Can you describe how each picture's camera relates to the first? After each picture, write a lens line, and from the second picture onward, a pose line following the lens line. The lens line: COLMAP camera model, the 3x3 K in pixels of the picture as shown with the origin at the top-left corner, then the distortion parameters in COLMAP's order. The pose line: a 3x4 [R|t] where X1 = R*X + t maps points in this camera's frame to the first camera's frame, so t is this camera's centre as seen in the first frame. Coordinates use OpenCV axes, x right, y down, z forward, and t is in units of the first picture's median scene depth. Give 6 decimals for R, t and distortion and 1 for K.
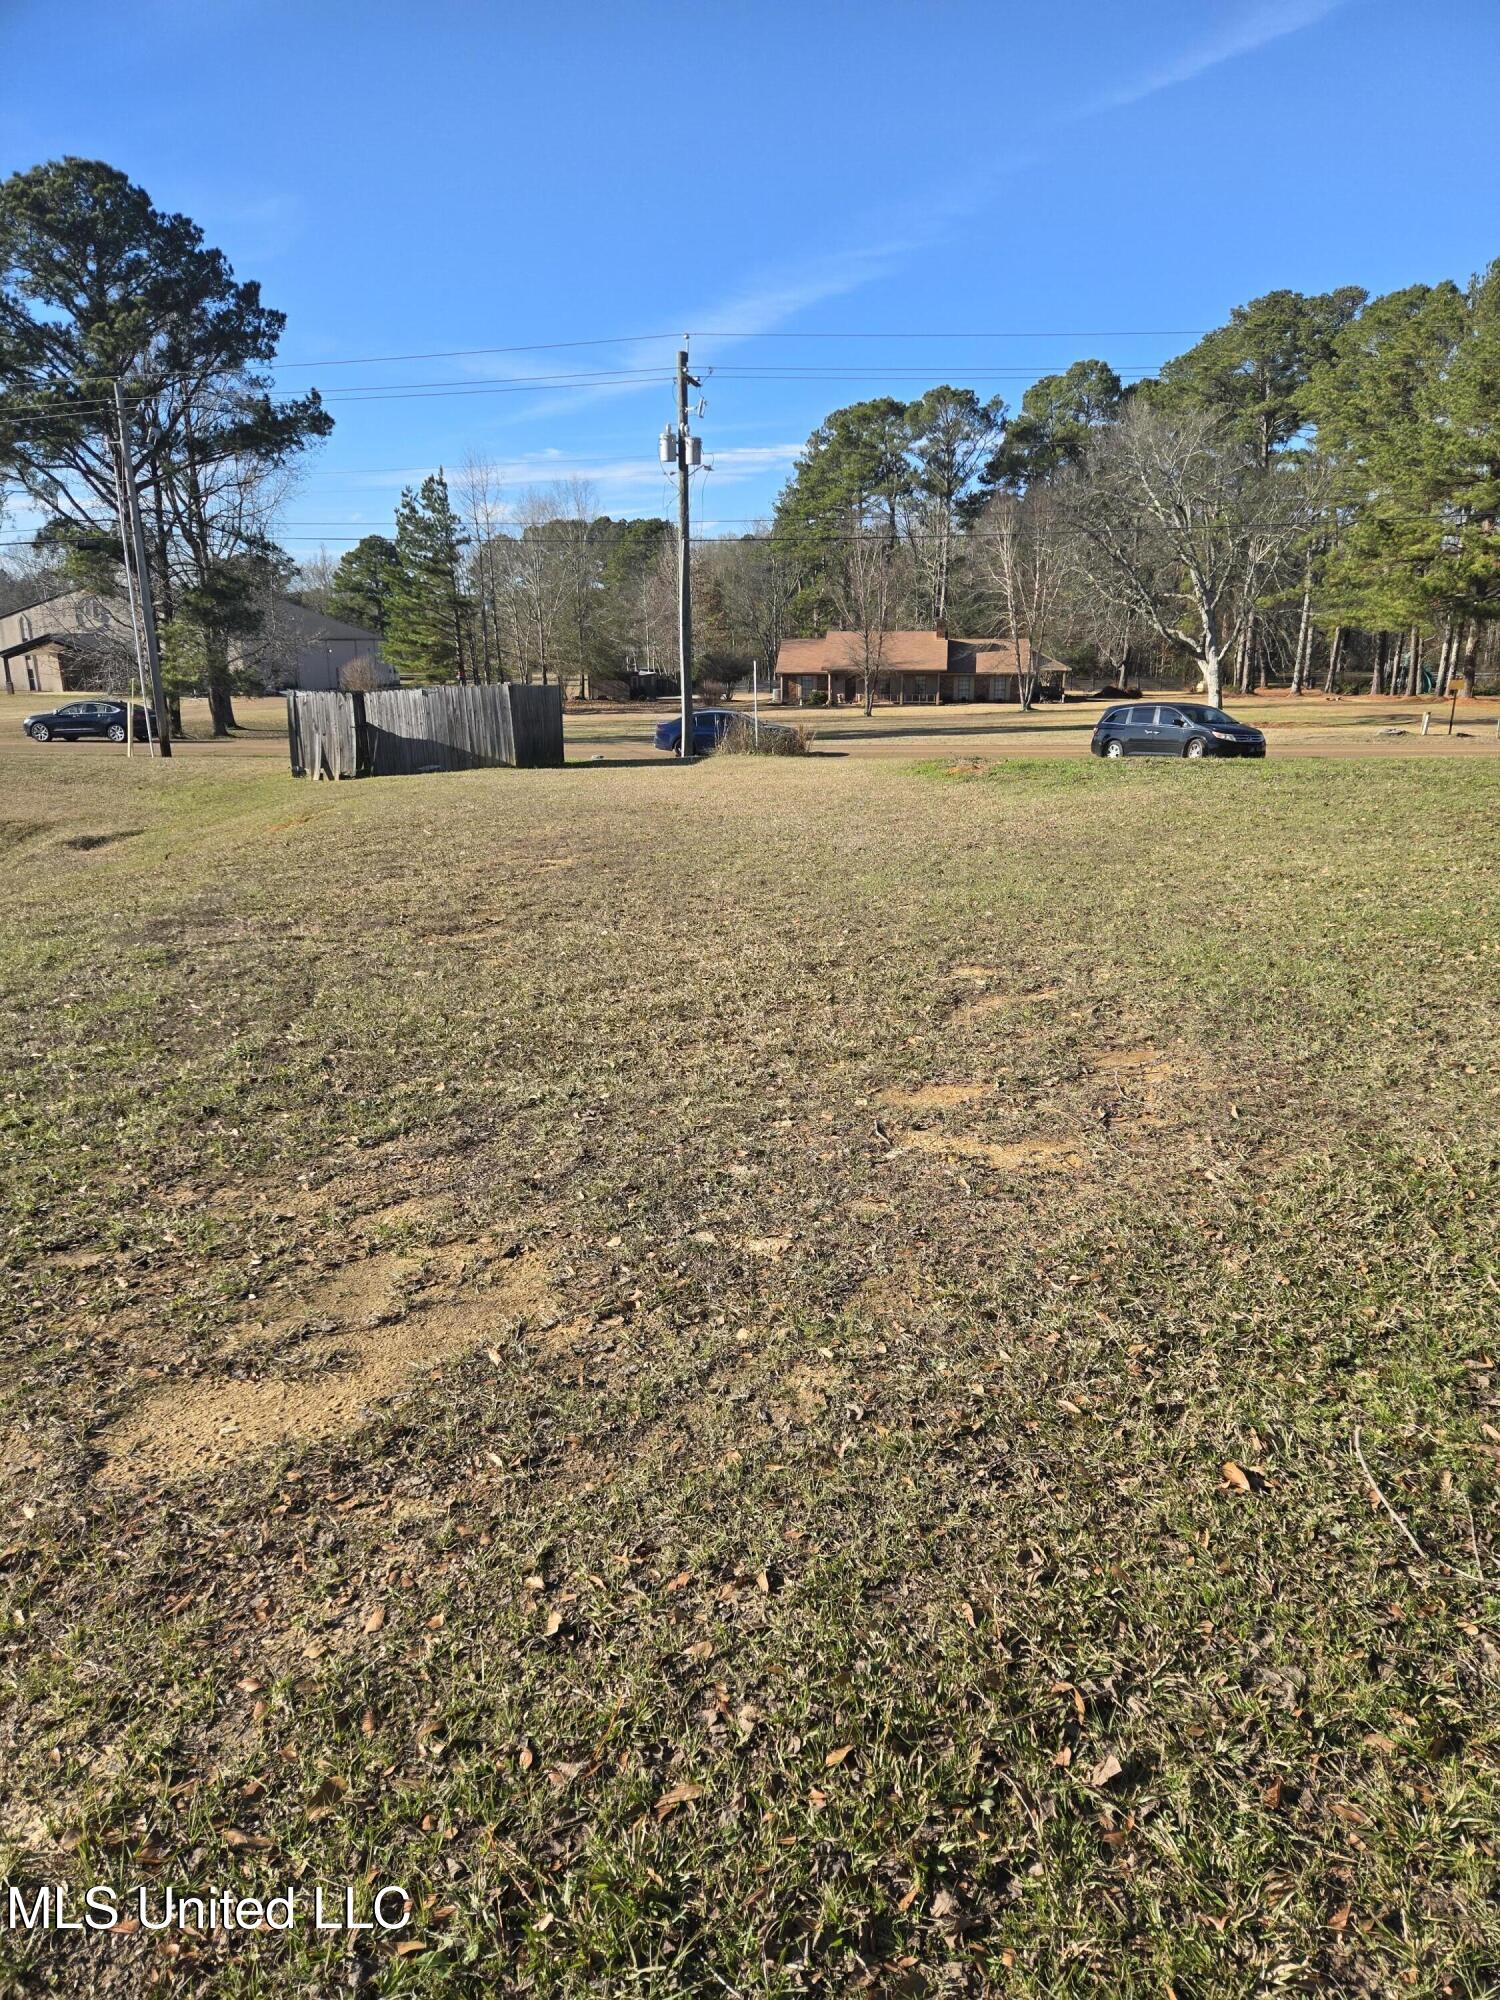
lens RADIAL K [[1360.4, 0, 750.0], [0, 1360.4, 1000.0], [0, 0, 1]] dist [0.100760, -0.086872]
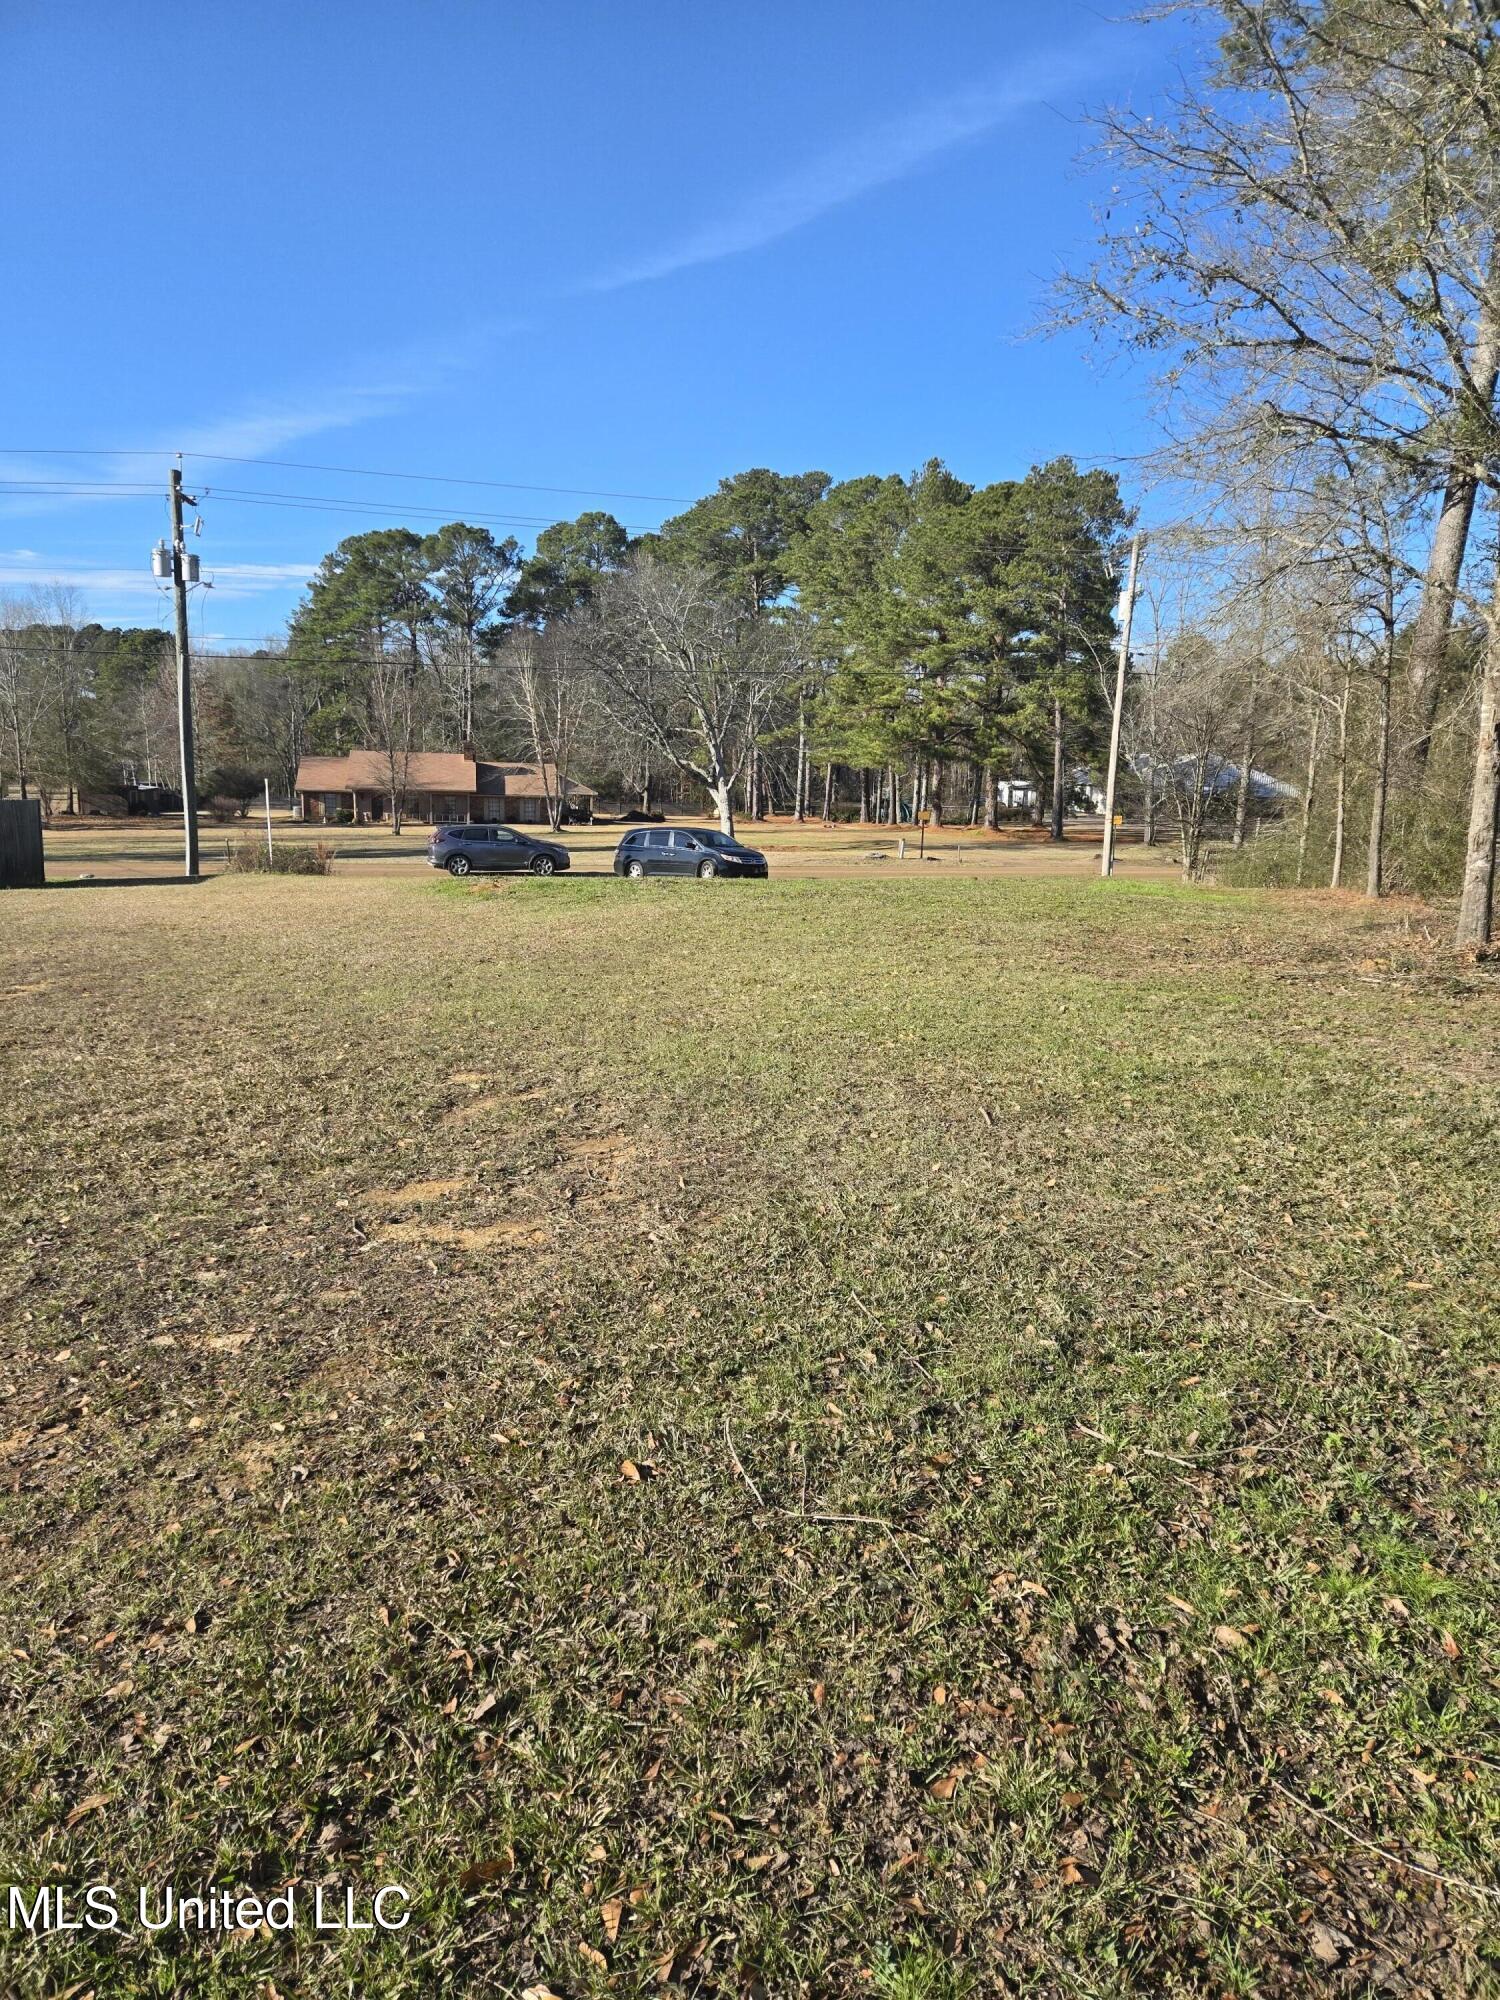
lens RADIAL K [[1378.1, 0, 749.6], [0, 1378.1, 974.8], [0, 0, 1]] dist [0.079610, -0.068234]
pose [[0.946891, -0.026612, 0.320453, 0.049030], [0.059852, 0.993740, -0.094330, 0.024658], [-0.315937, 0.108500, 0.942556, -0.138580]]
